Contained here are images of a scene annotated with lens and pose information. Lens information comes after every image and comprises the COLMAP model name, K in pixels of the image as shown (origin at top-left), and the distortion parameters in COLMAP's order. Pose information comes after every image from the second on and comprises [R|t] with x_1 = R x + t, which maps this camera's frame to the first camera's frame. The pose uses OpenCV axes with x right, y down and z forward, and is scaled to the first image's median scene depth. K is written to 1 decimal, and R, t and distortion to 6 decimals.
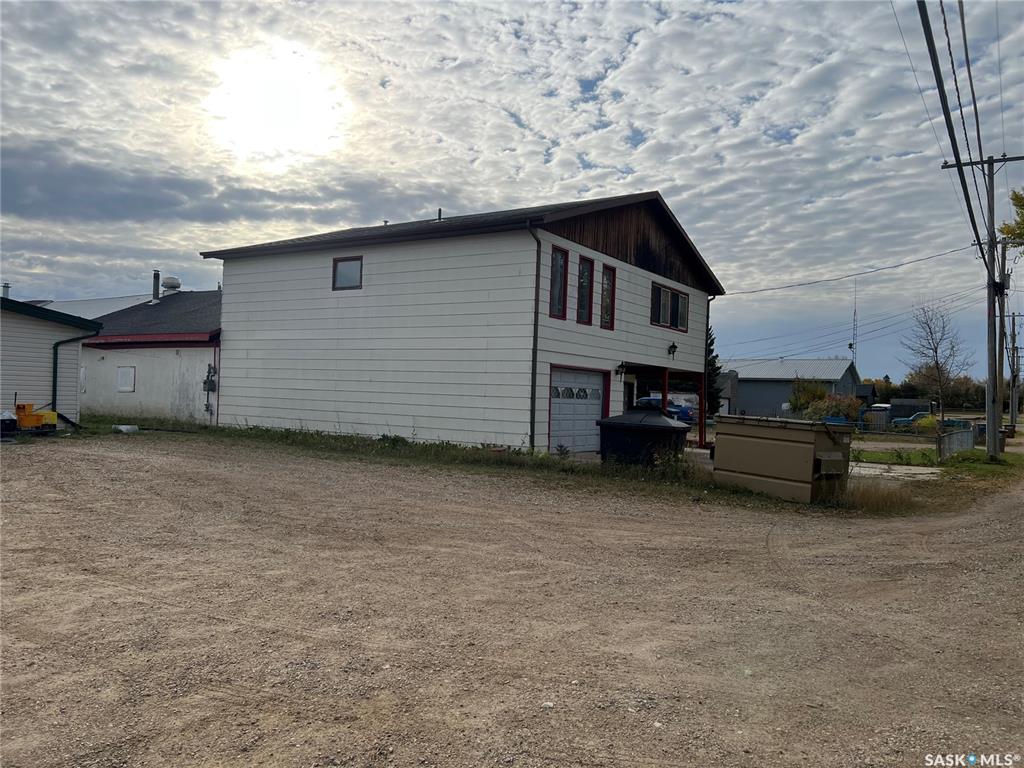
lens RADIAL K [[777.1, 0, 512.0], [0, 777.1, 384.0], [0, 0, 1]] dist [0.003632, 0.001123]
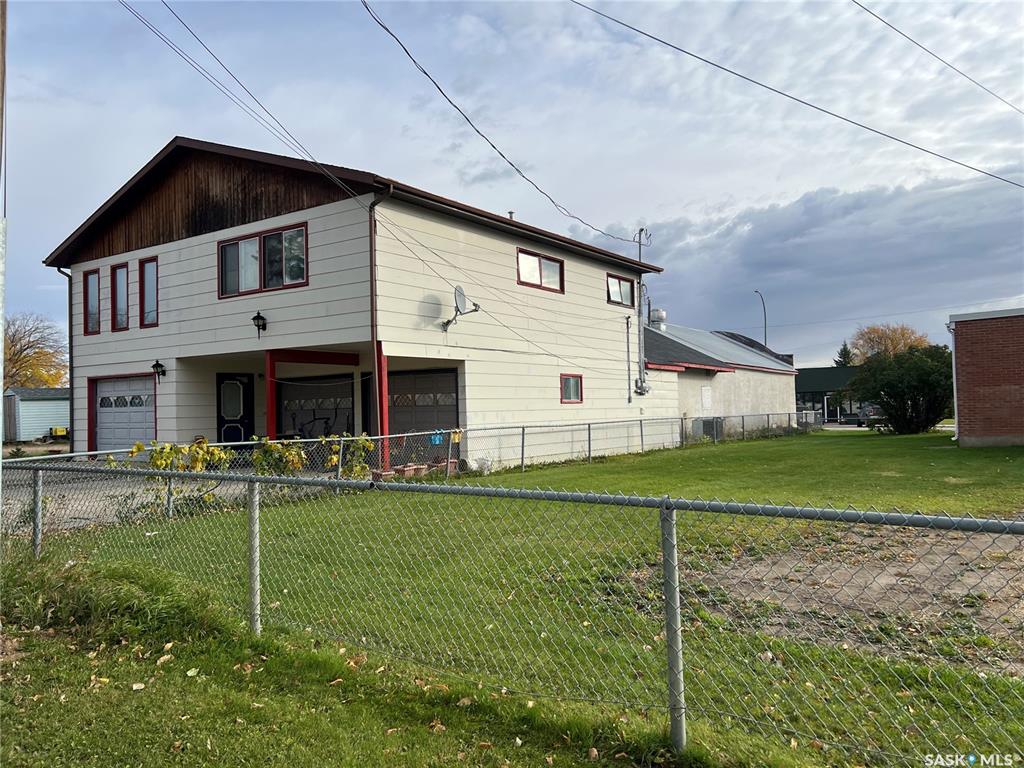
lens RADIAL K [[777.1, 0, 512.0], [0, 777.1, 384.0], [0, 0, 1]] dist [0.003632, 0.001123]
pose [[-0.027759, -0.070085, -0.997155, 1.022014], [0.030890, 0.997003, -0.070934, 0.072904], [0.999137, -0.032771, -0.025511, 1.464785]]
